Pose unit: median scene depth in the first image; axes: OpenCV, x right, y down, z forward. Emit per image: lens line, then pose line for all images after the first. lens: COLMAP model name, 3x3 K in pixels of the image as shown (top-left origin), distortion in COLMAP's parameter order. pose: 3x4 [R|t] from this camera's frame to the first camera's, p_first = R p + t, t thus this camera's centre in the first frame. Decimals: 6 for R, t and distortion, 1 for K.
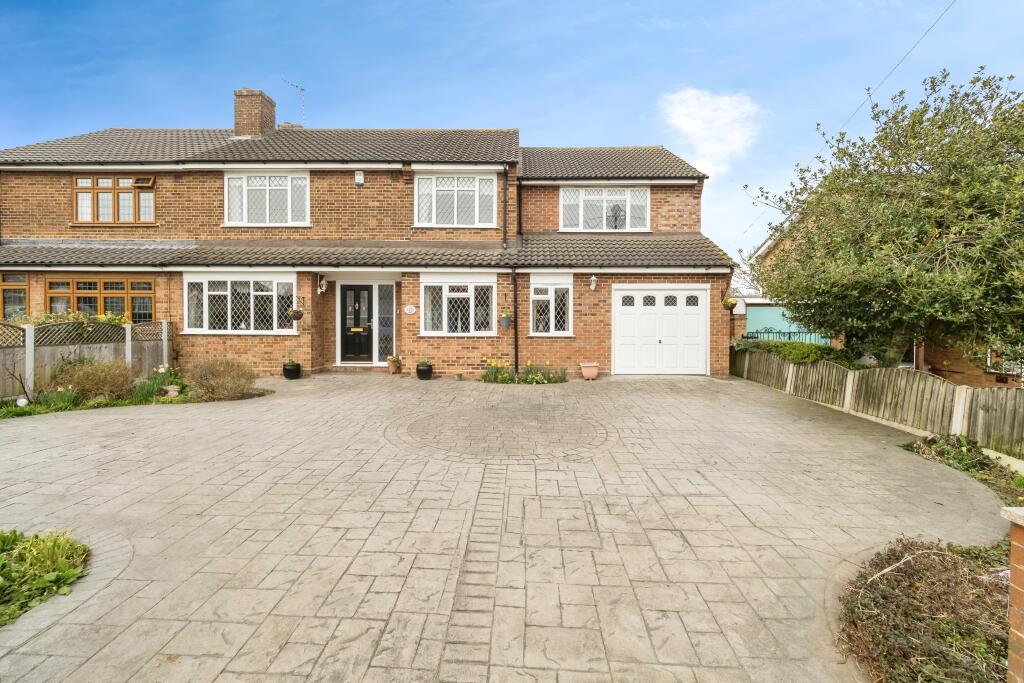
lens RADIAL K [[449.5, 0, 513.1], [0, 449.5, 319.3], [0, 0, 1]] dist [-0.015297, -0.000170]
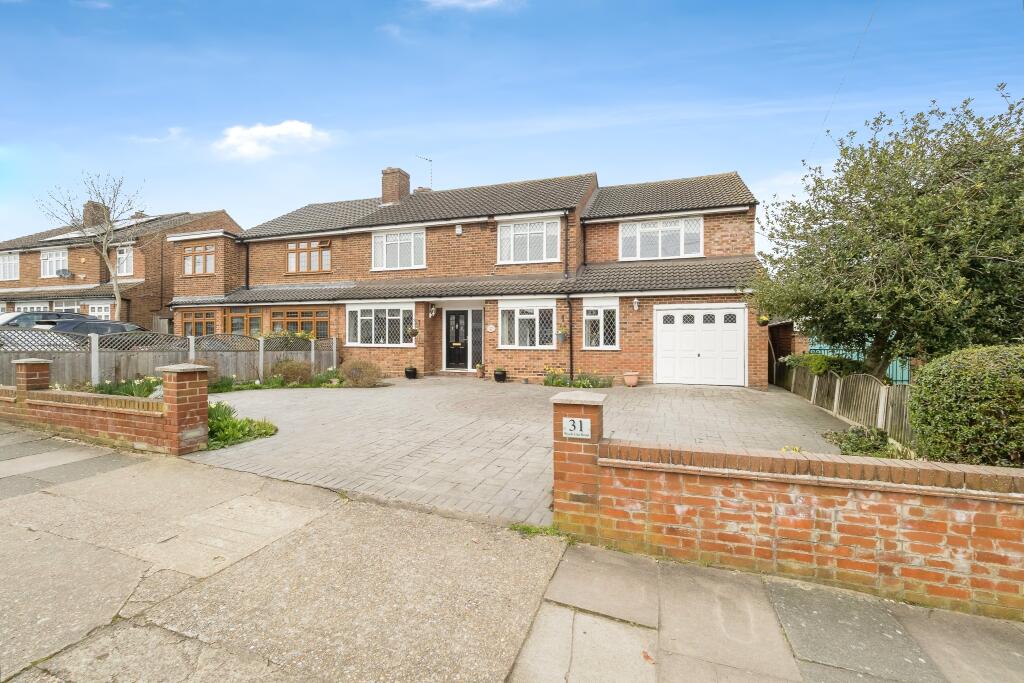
lens RADIAL K [[449.5, 0, 513.7], [0, 449.5, 334.5], [0, 0, 1]] dist [-0.015297, -0.000170]
pose [[0.948411, -0.003488, -0.317026, 0.241178], [-0.002687, 0.999815, -0.019040, 0.020411], [0.317033, 0.018909, 0.948226, -0.211531]]
